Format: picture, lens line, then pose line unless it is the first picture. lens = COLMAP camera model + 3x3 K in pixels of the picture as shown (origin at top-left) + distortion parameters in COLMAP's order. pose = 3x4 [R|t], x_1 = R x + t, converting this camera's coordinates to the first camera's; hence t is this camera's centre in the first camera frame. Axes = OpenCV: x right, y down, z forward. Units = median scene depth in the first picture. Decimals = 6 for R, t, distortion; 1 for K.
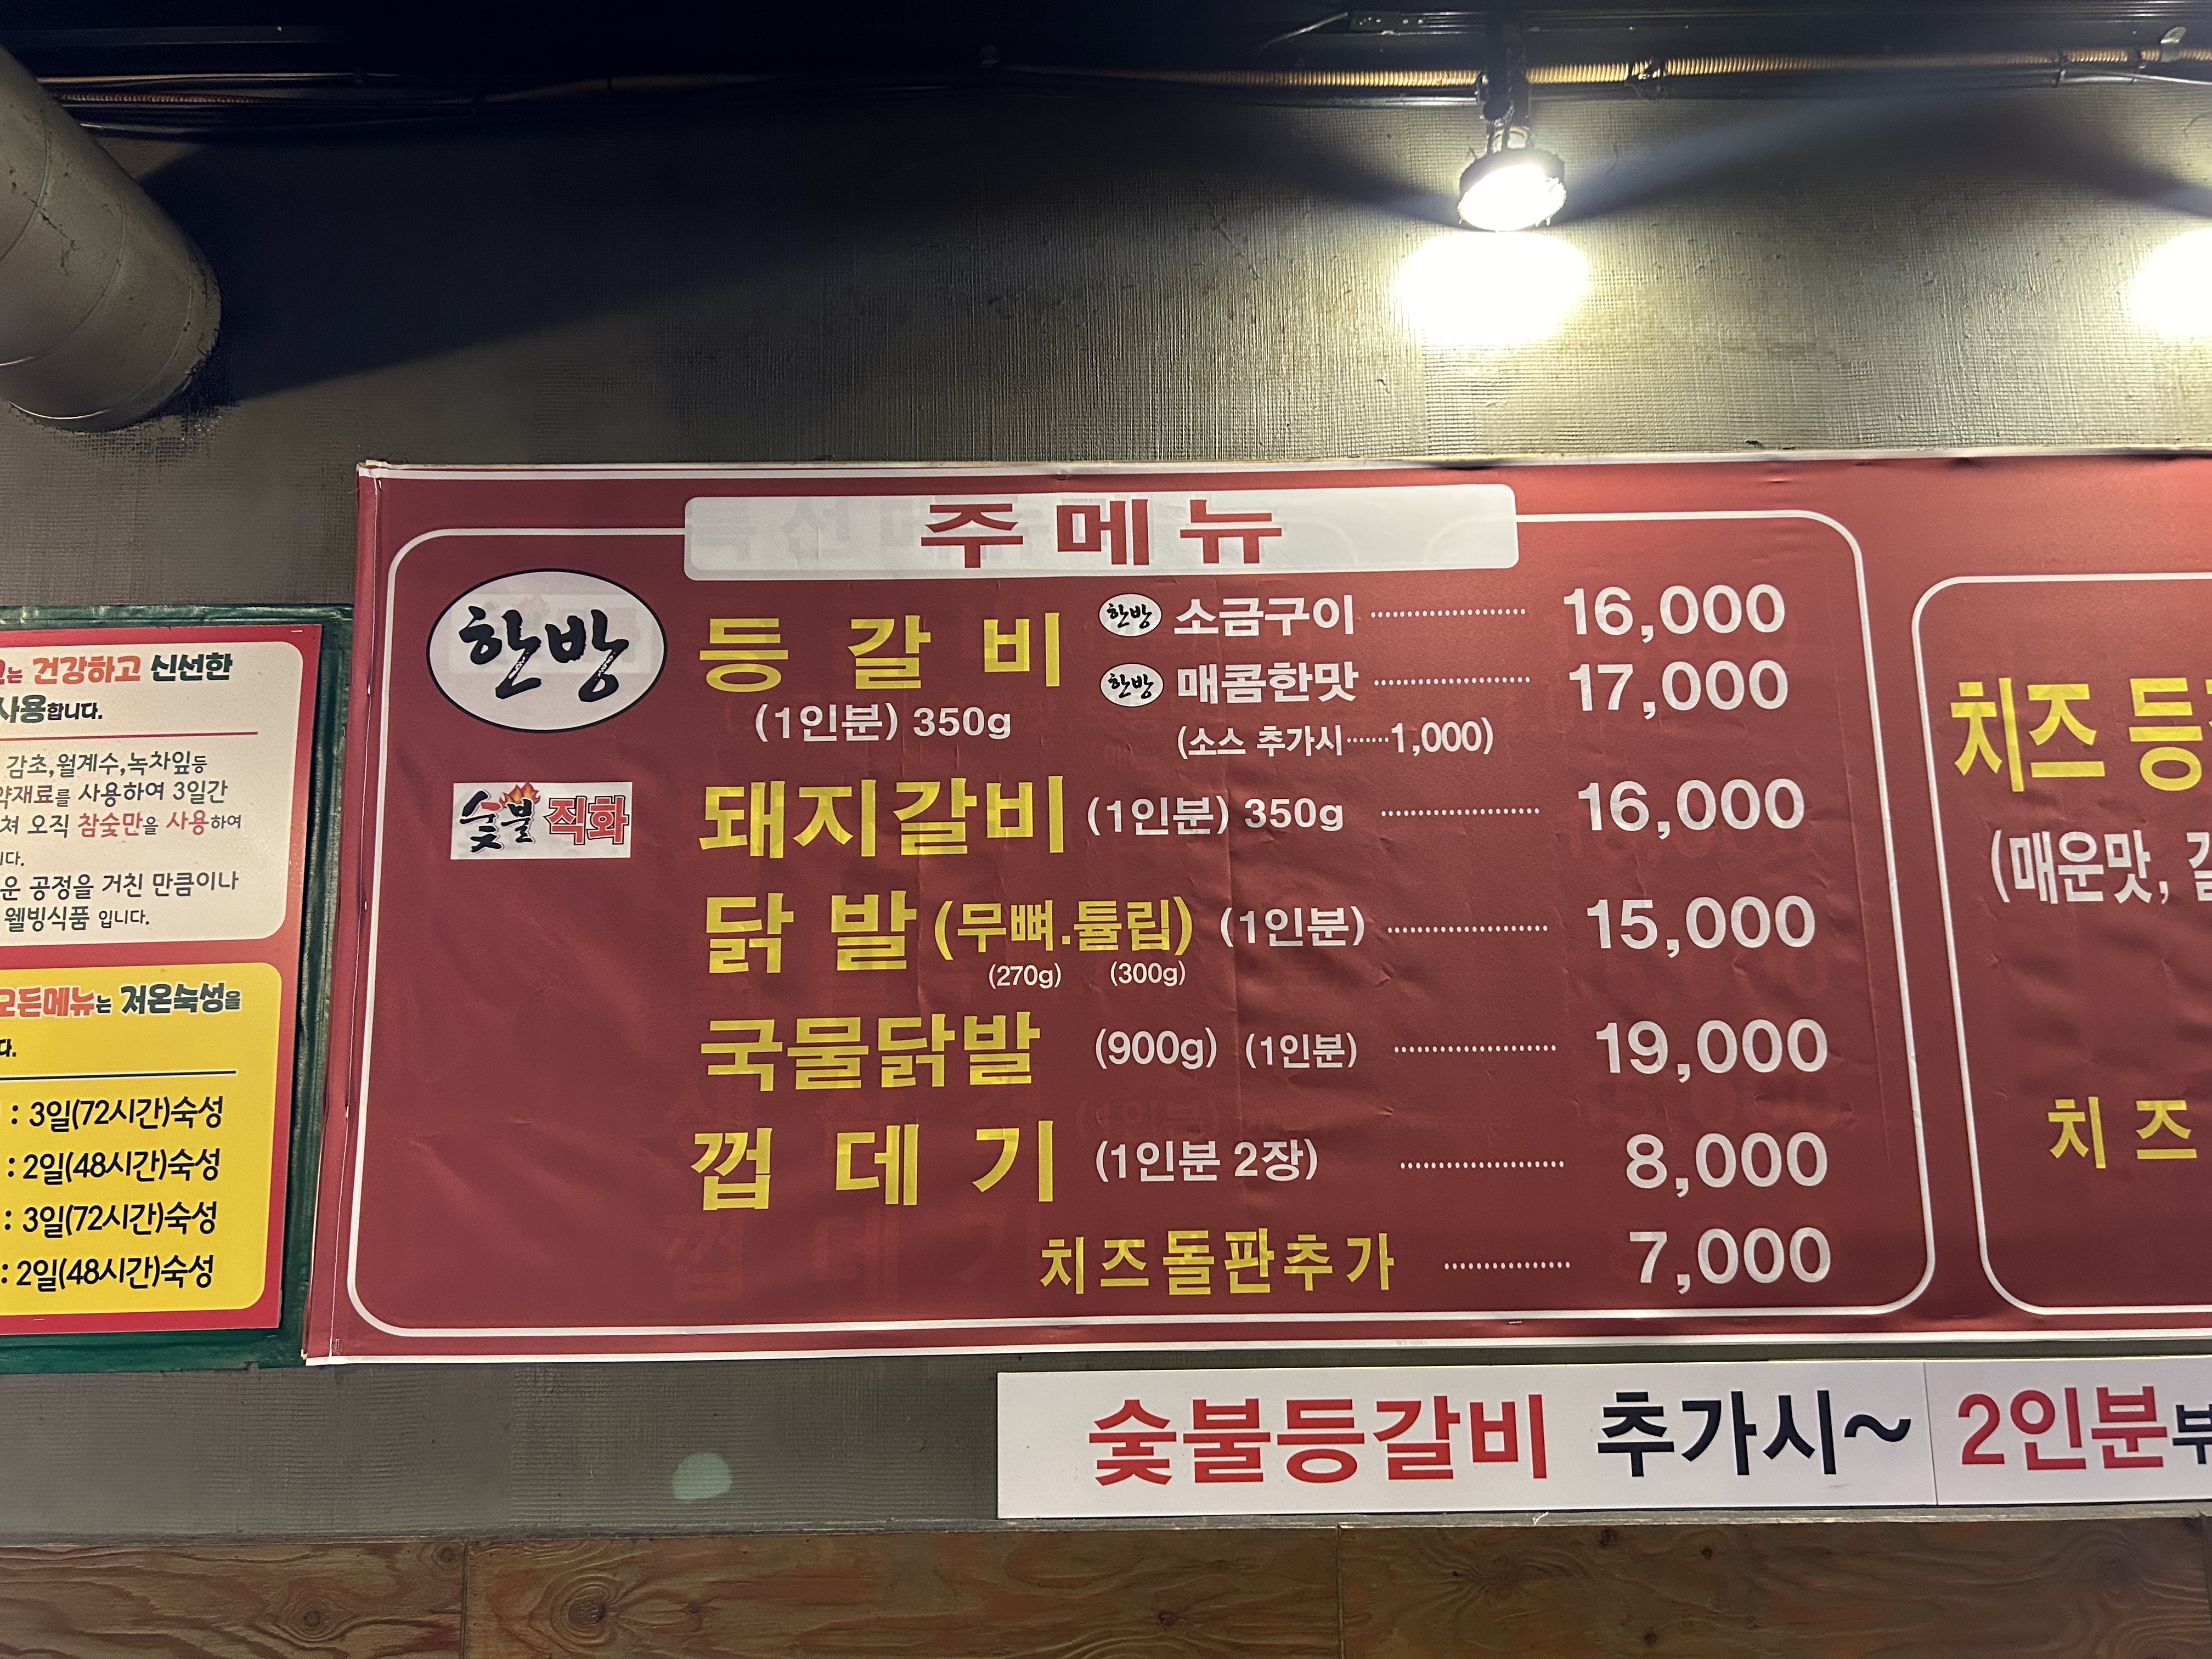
lens RADIAL K [[1685.6, 0, 1104.7], [0, 1685.6, 846.9], [0, 0, 1]] dist [0.052166, -0.064122]
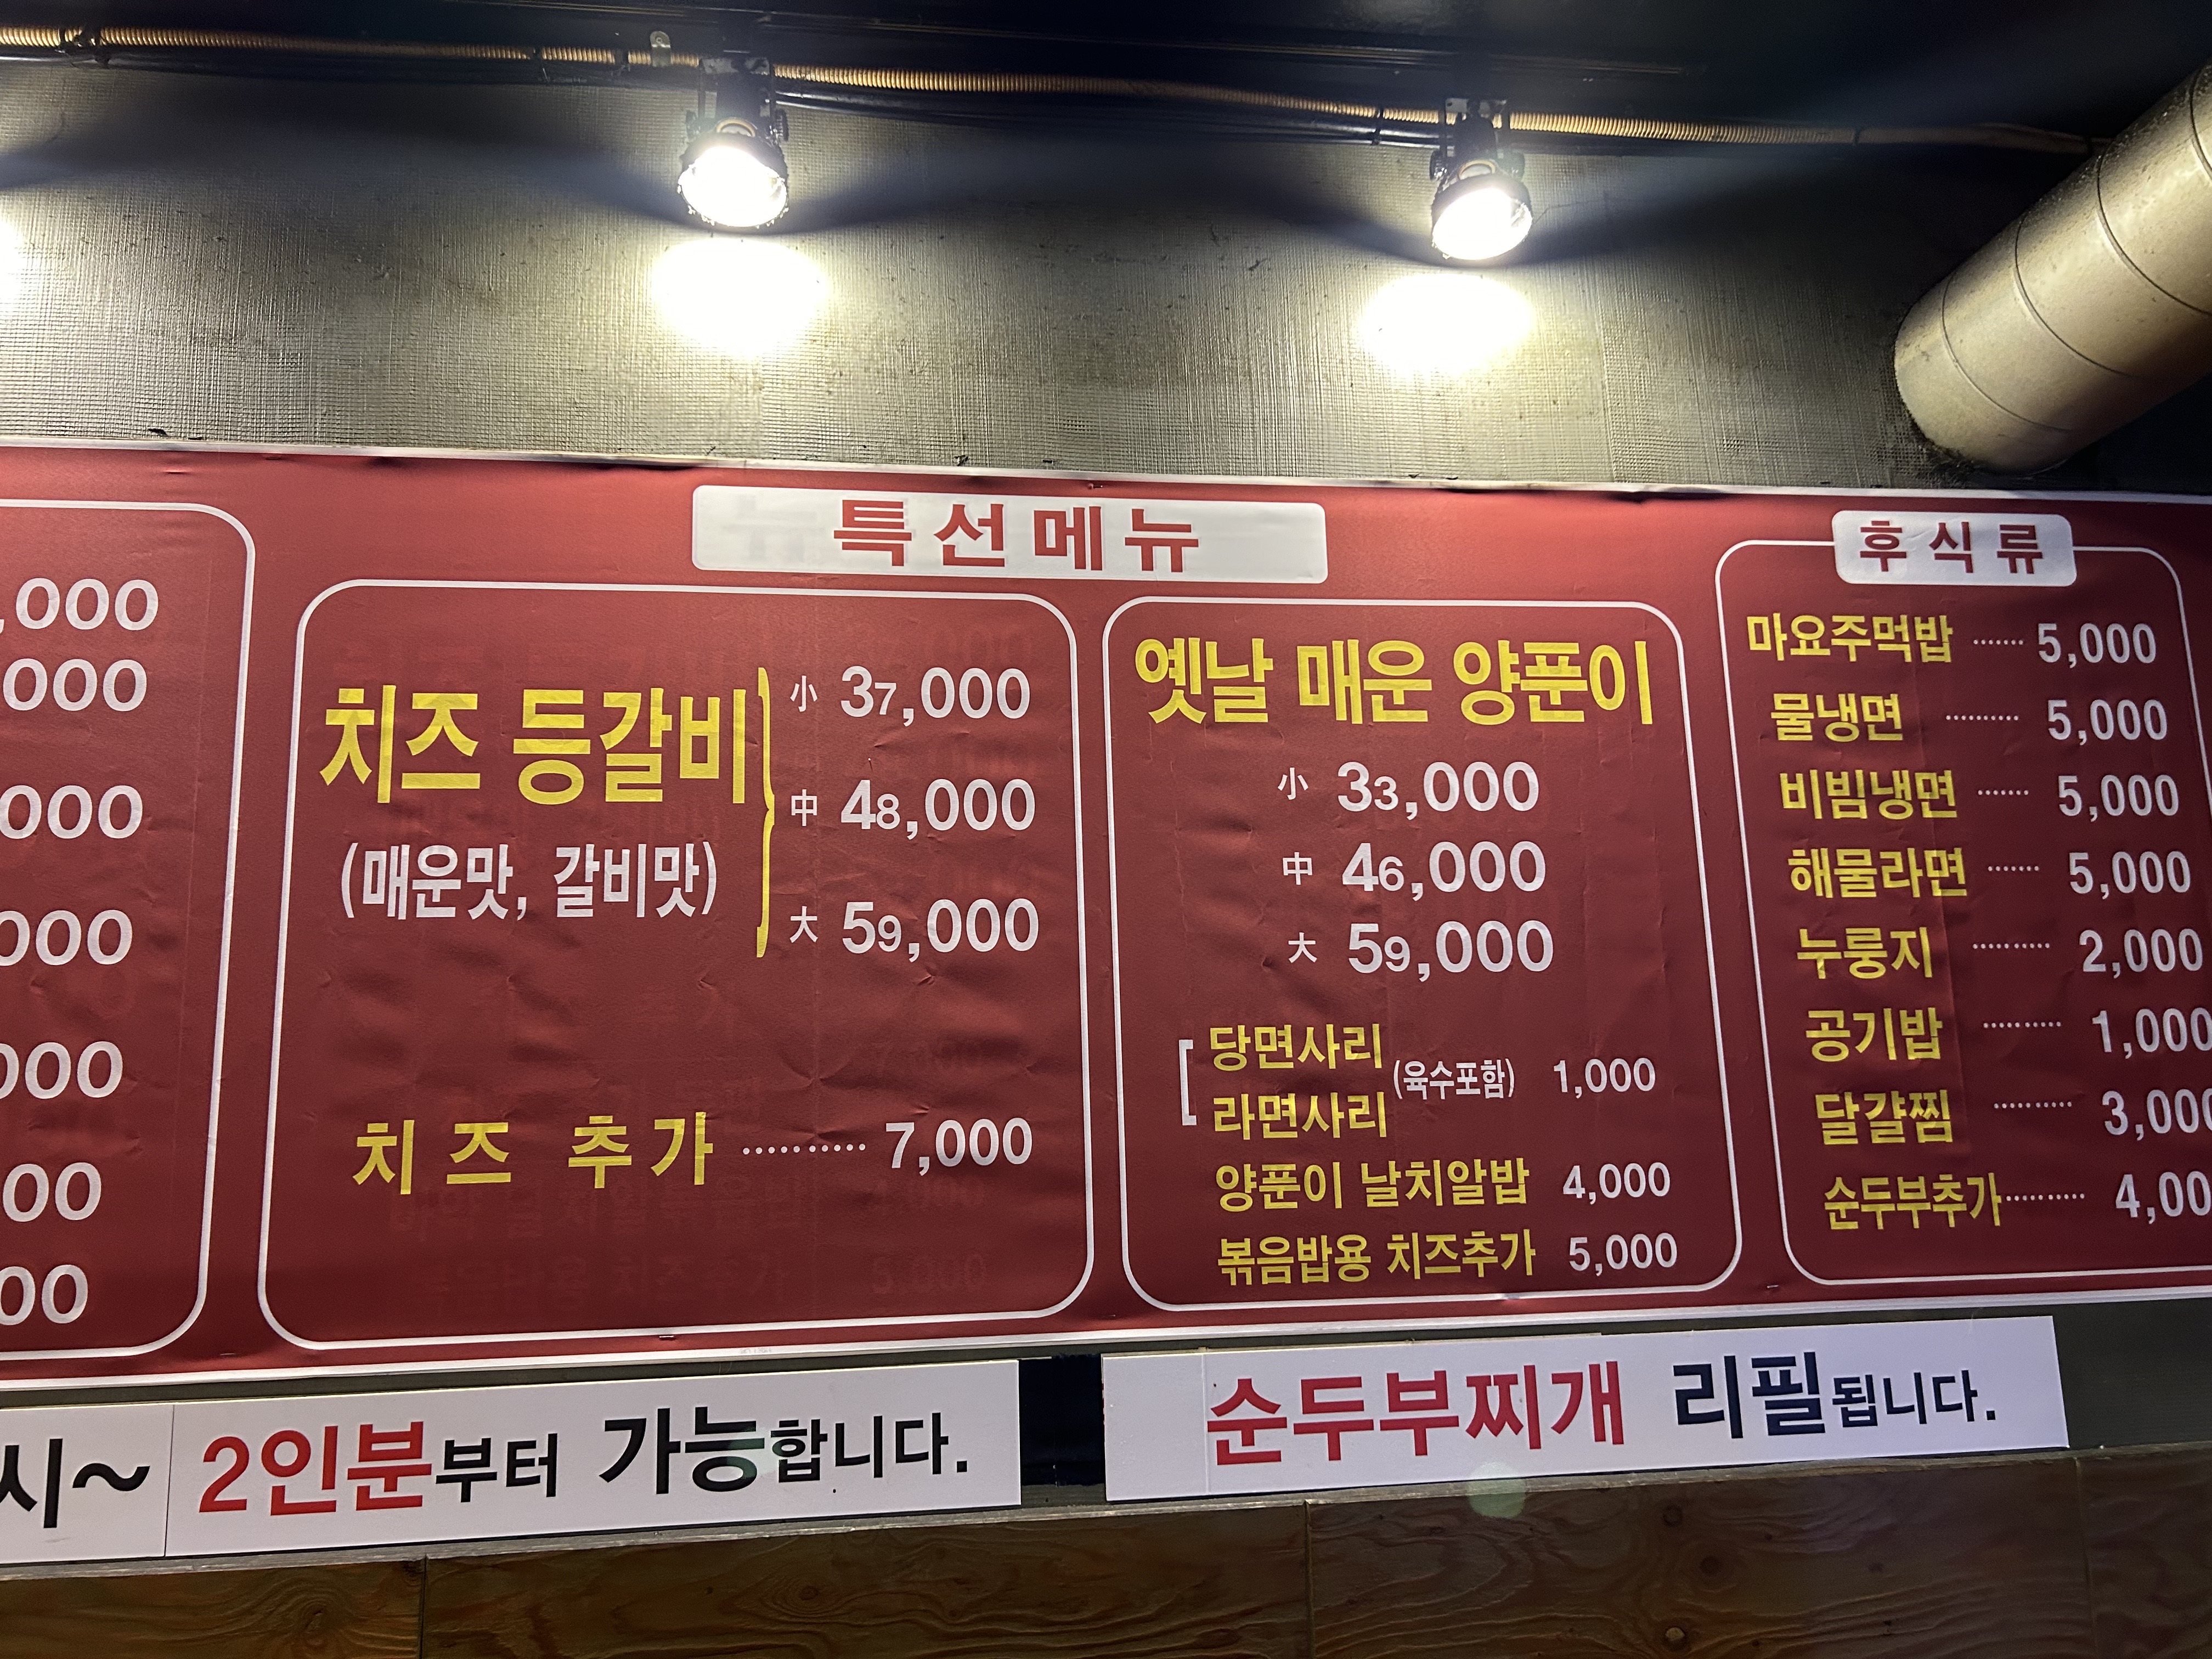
lens RADIAL K [[1663.2, 0, 1106.0], [0, 1663.2, 829.5], [0, 0, 1]] dist [0.040654, -0.053375]
pose [[0.990593, 0.012667, 0.136256, 0.821441], [-0.011225, 0.999873, -0.011348, -0.011424], [-0.136383, 0.009712, 0.990609, 0.004259]]
